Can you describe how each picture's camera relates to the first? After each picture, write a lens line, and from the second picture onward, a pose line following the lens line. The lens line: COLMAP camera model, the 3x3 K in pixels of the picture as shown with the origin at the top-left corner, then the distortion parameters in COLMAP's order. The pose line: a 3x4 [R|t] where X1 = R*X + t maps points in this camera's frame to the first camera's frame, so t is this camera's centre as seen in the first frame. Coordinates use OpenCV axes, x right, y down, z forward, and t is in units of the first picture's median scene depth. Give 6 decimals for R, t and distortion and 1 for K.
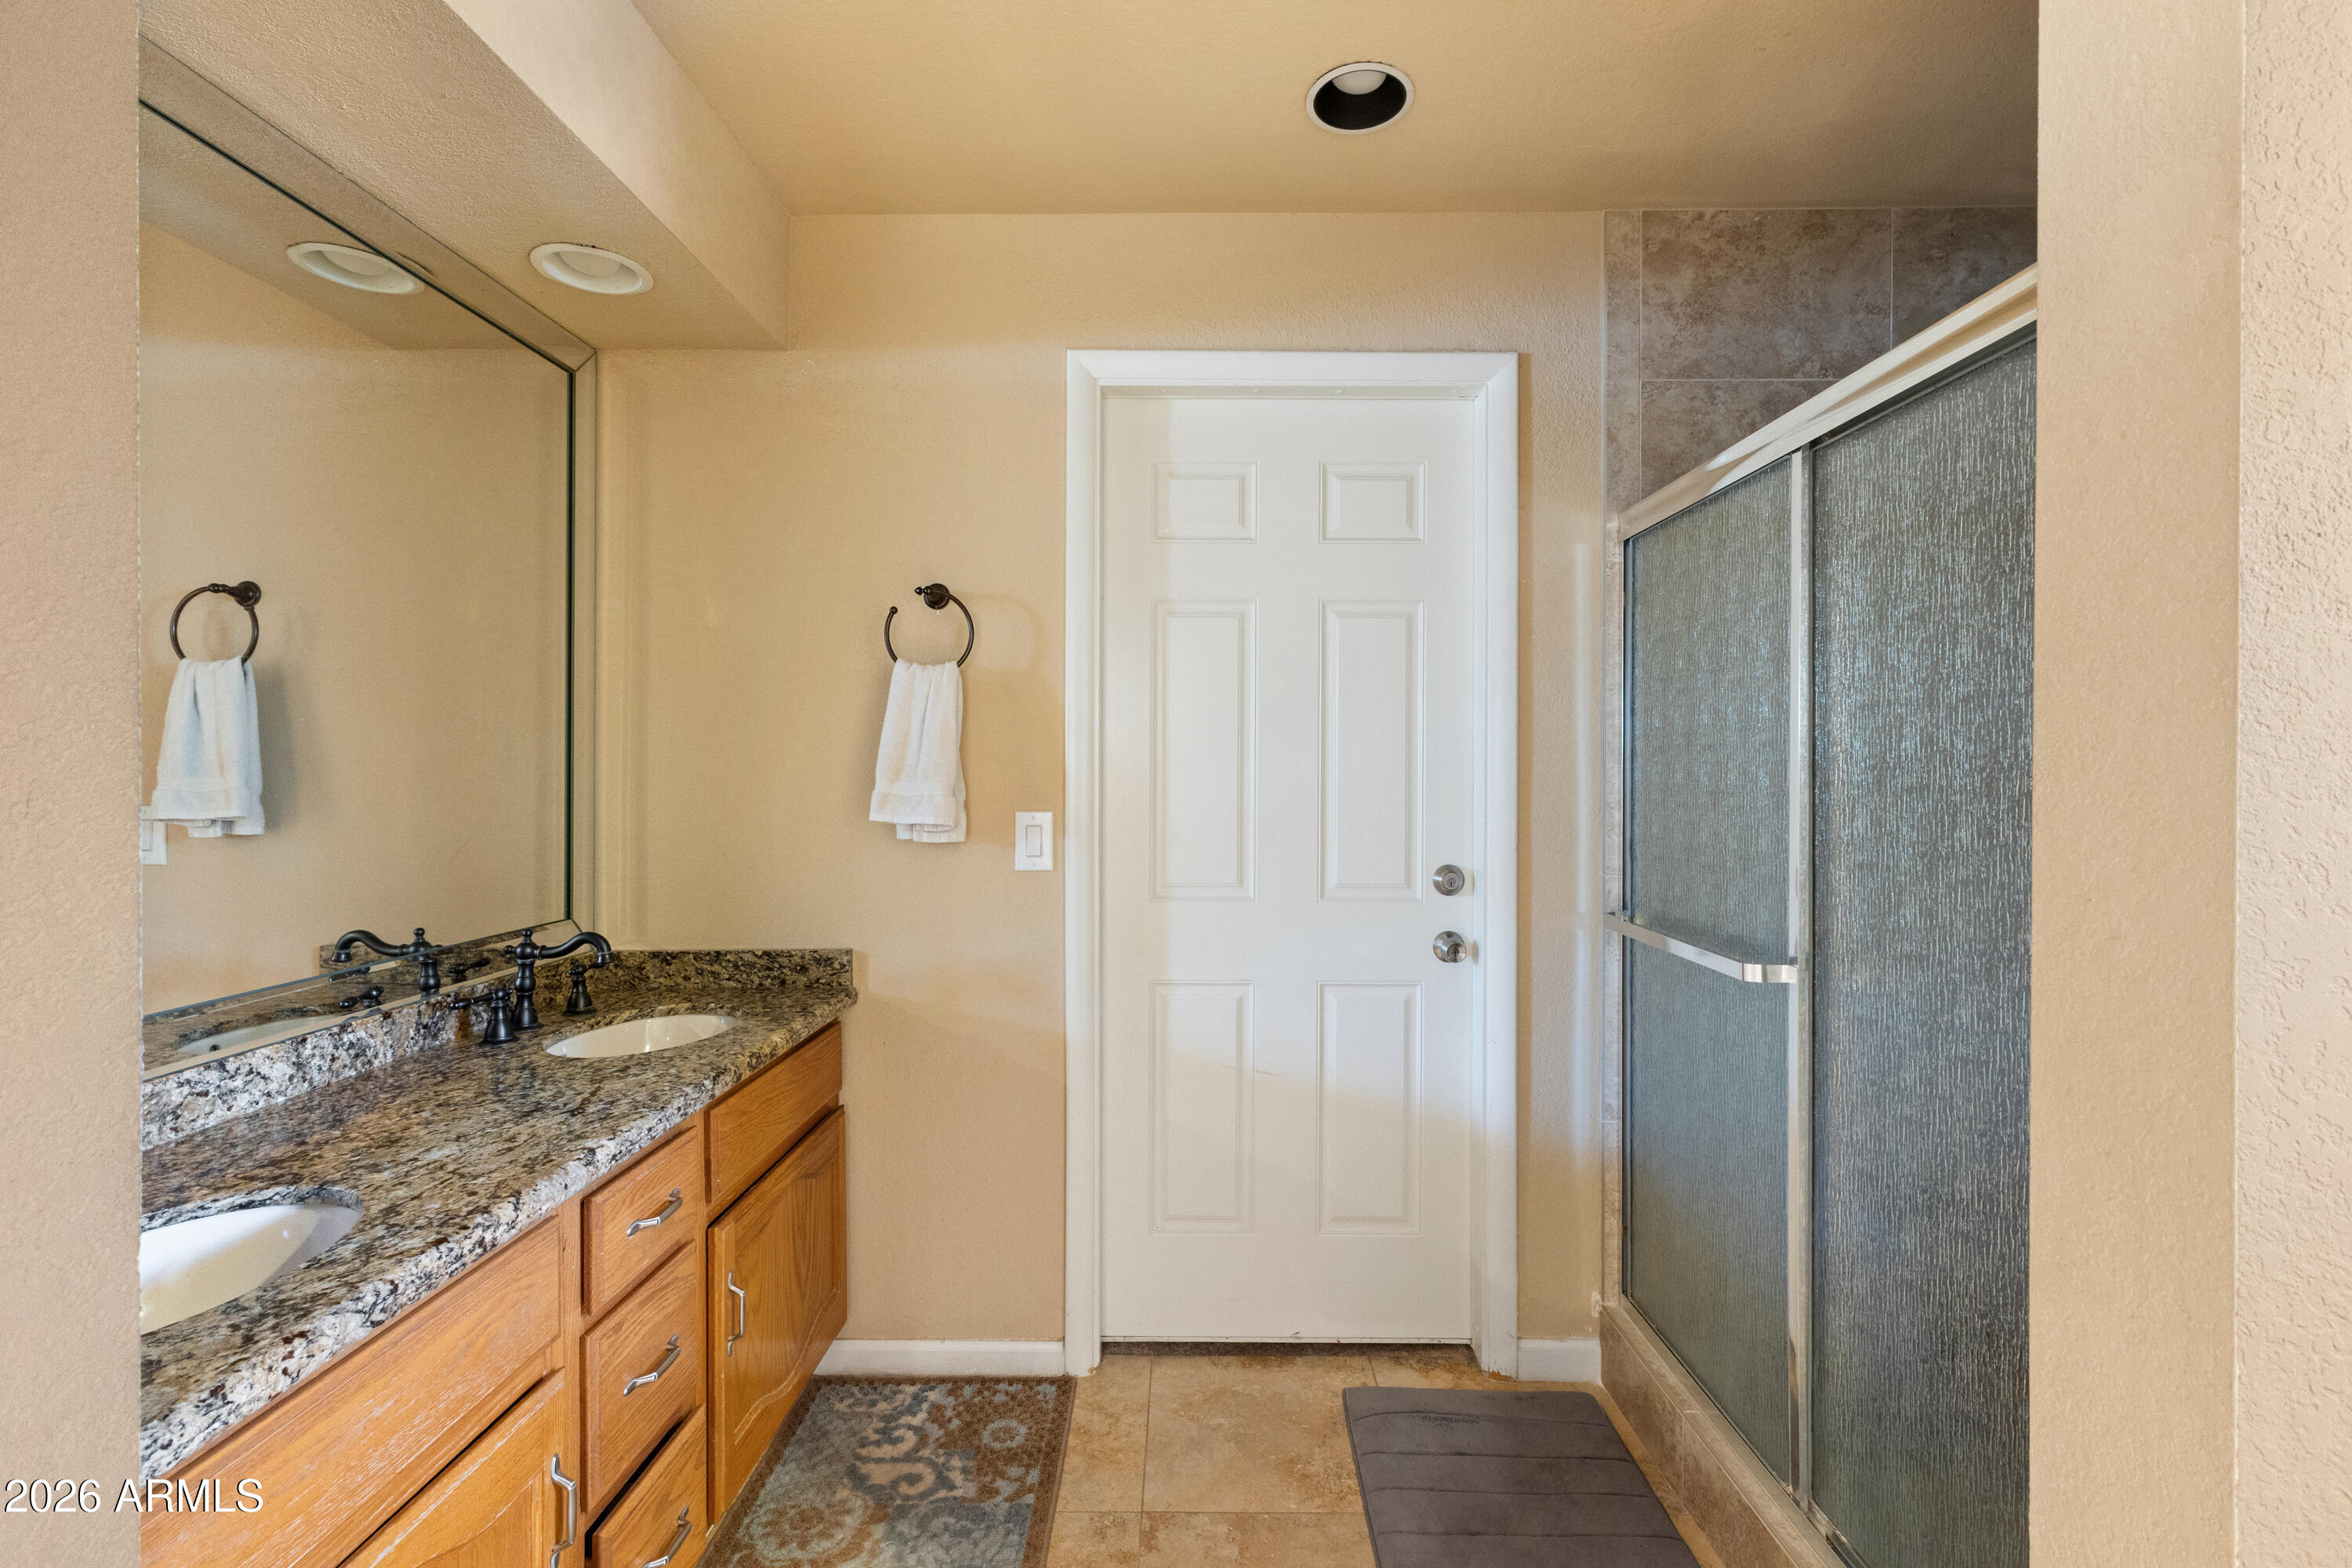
lens RADIAL K [[1026.6, 0, 1183.6], [0, 1026.6, 776.0], [0, 0, 1]] dist [-0.002569, 0.002132]
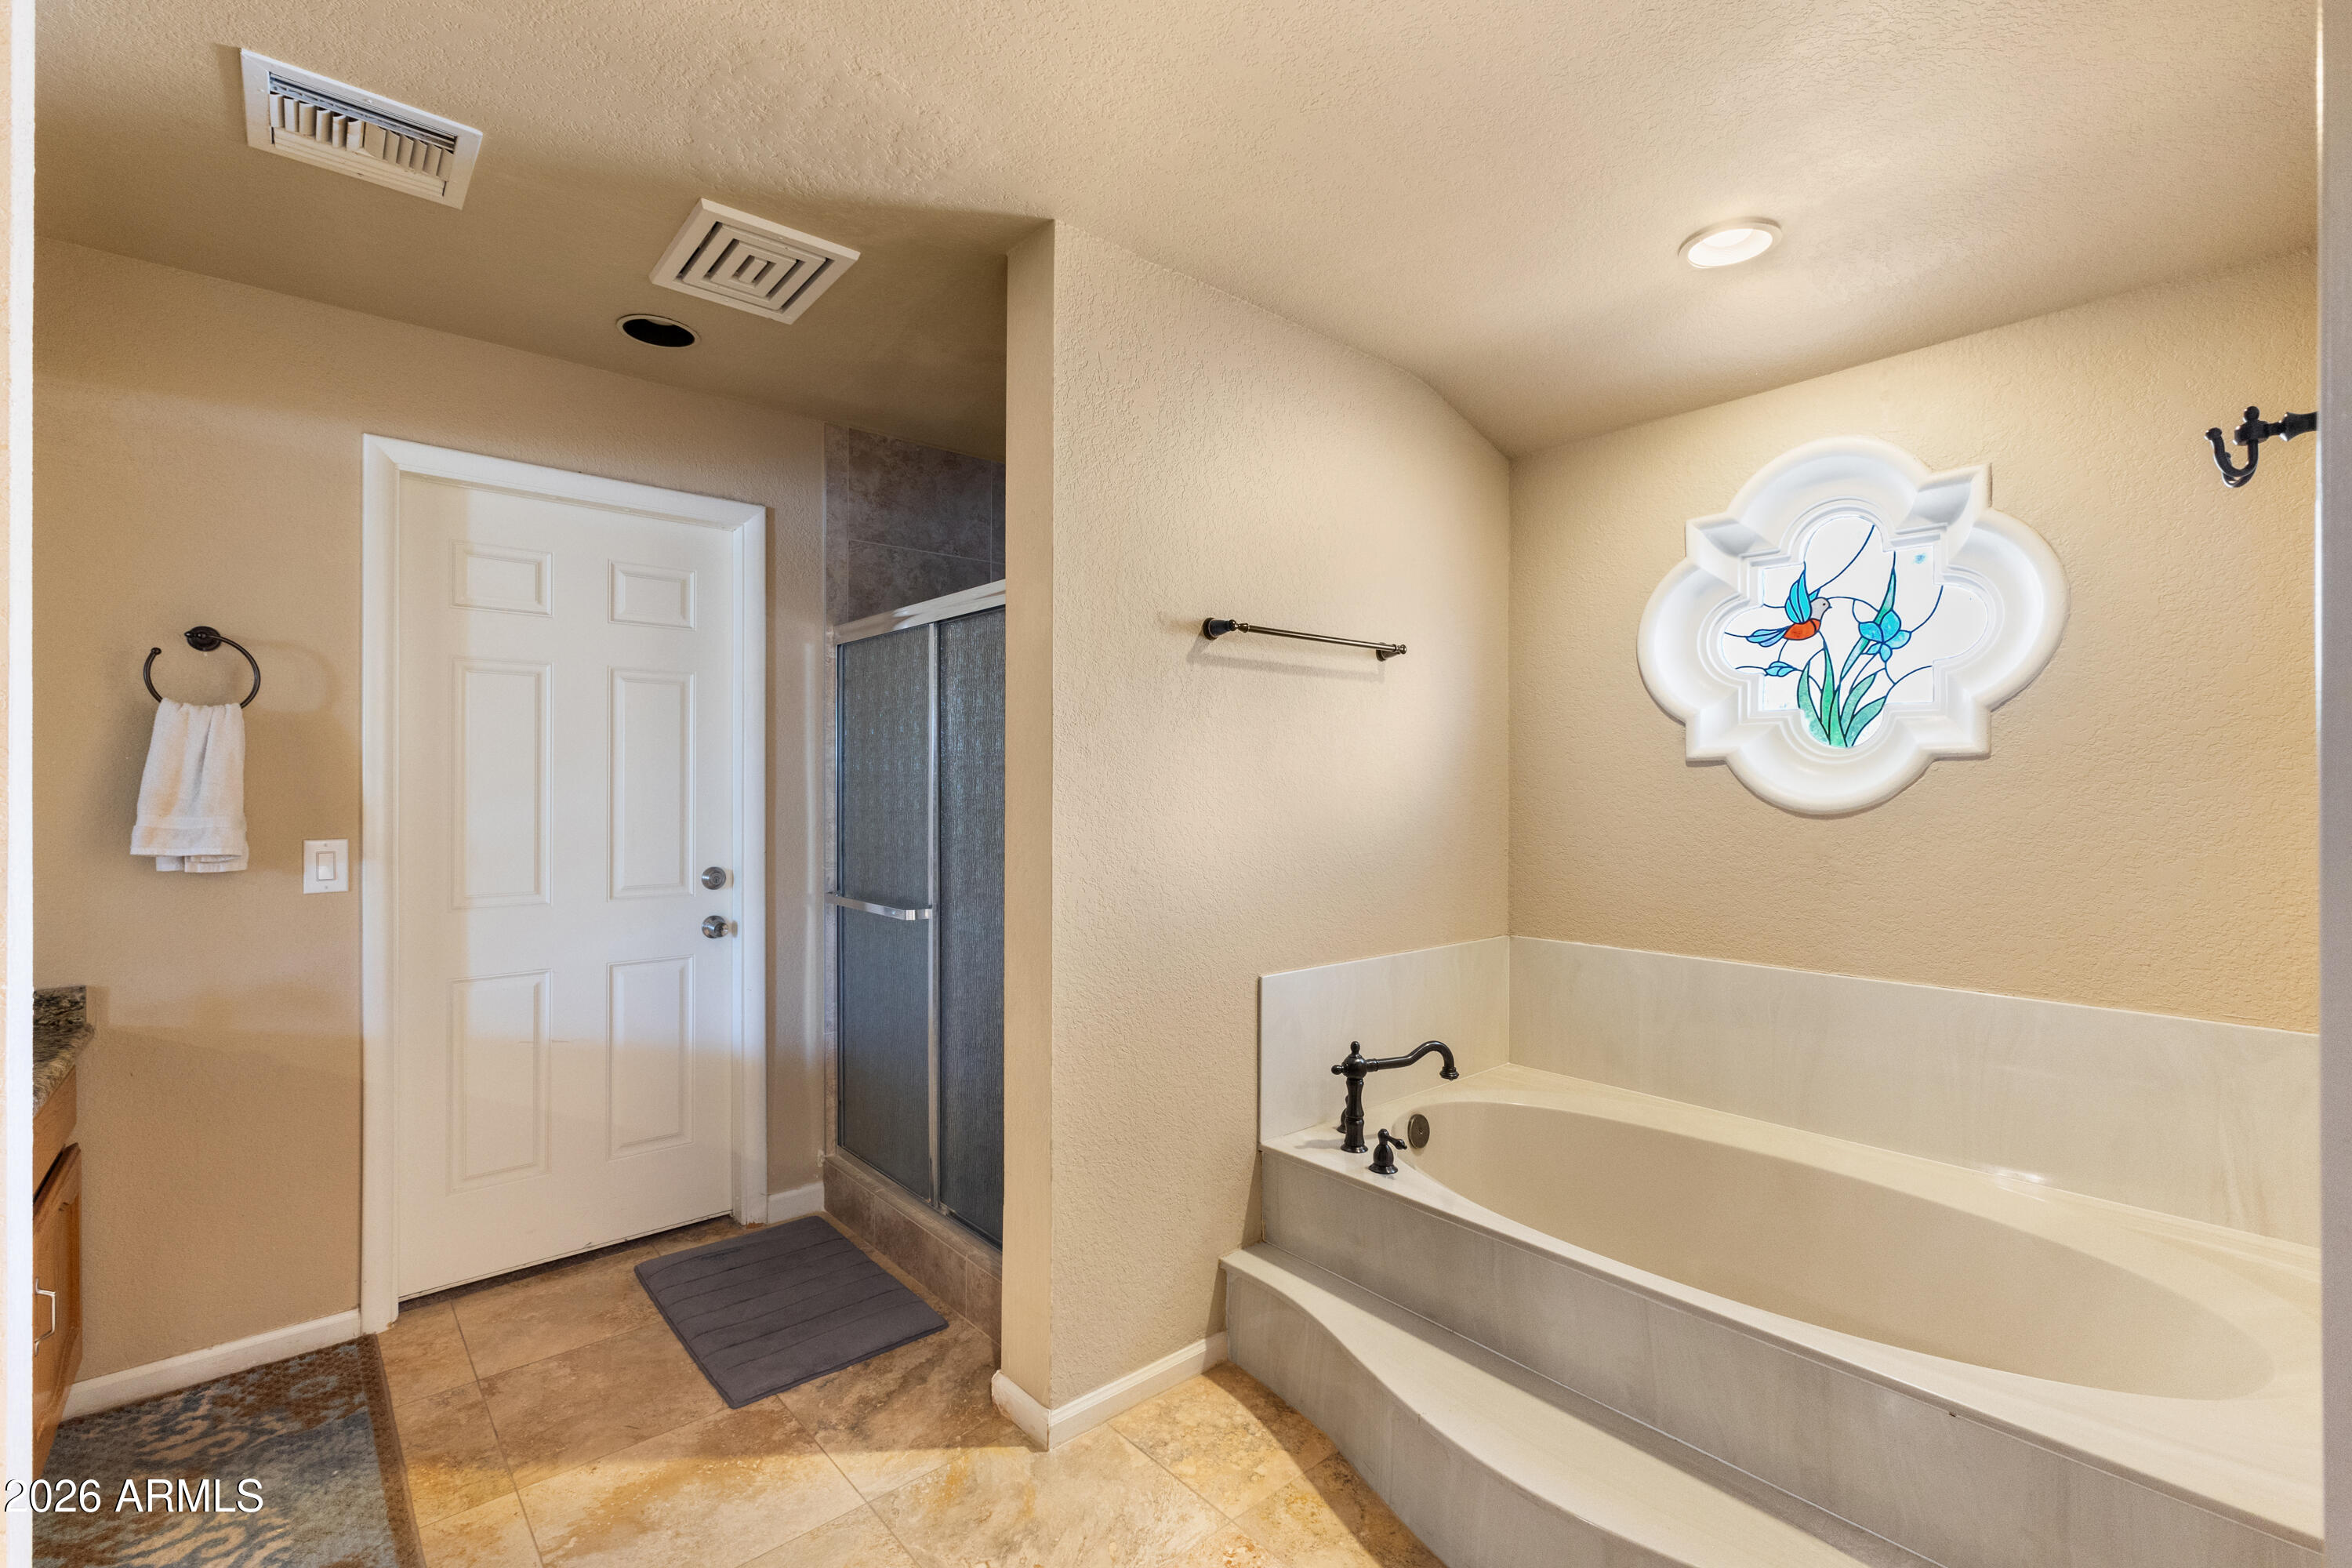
lens RADIAL K [[1026.6, 0, 1182.1], [0, 1026.6, 782.0], [0, 0, 1]] dist [-0.002569, 0.002132]
pose [[0.743289, -0.000679, 0.668970, -0.201563], [0.003347, 0.999991, -0.002704, -0.022064], [-0.668962, 0.004249, 0.743285, -0.454376]]
